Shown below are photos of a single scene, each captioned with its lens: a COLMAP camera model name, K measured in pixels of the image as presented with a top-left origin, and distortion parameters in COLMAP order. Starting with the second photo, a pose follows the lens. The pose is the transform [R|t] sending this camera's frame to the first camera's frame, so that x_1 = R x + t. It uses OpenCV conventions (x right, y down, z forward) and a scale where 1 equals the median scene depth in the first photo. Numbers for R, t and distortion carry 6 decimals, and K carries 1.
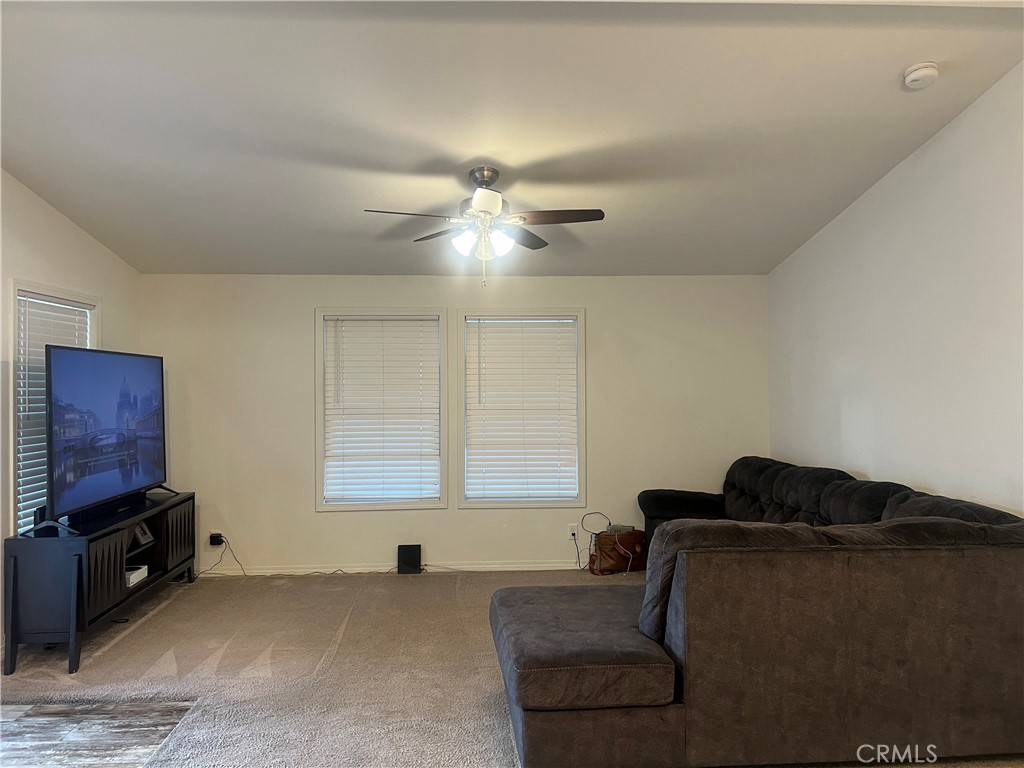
lens RADIAL K [[756.1, 0, 514.9], [0, 756.1, 381.0], [0, 0, 1]] dist [0.080673, -0.086232]
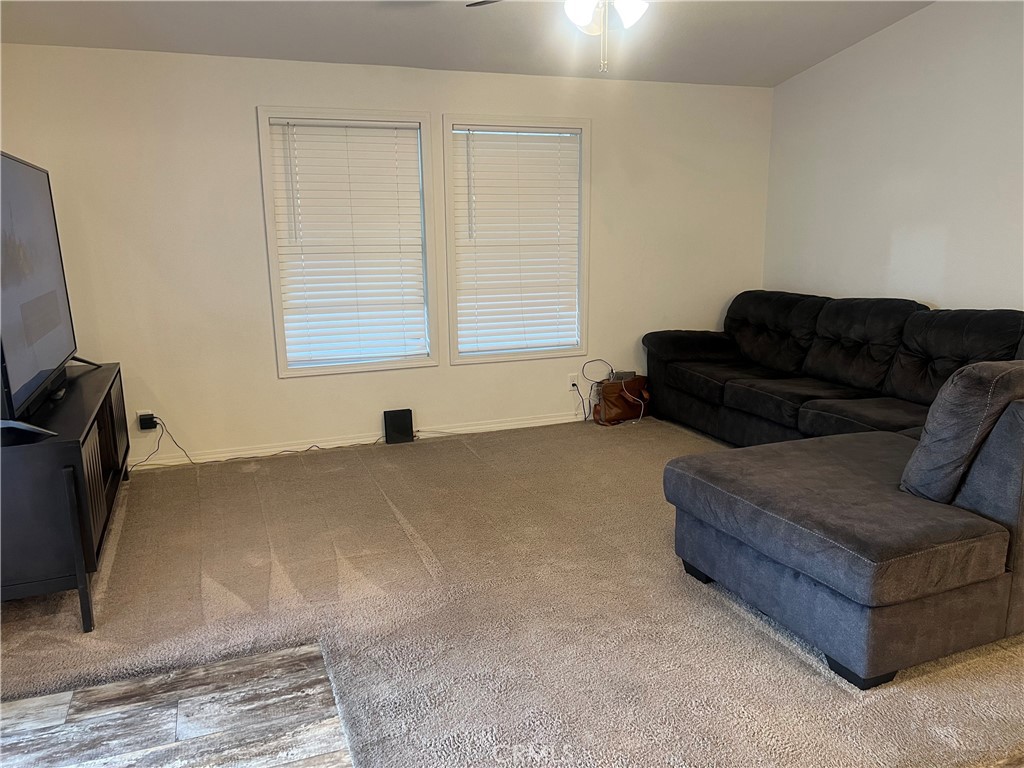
lens RADIAL K [[756.1, 0, 514.9], [0, 756.1, 381.0], [0, 0, 1]] dist [0.080673, -0.086232]
pose [[0.954227, -0.066840, 0.291519, -0.262875], [0.006094, 0.978851, 0.204484, 0.013548], [-0.299021, -0.193348, 0.934453, 0.187550]]
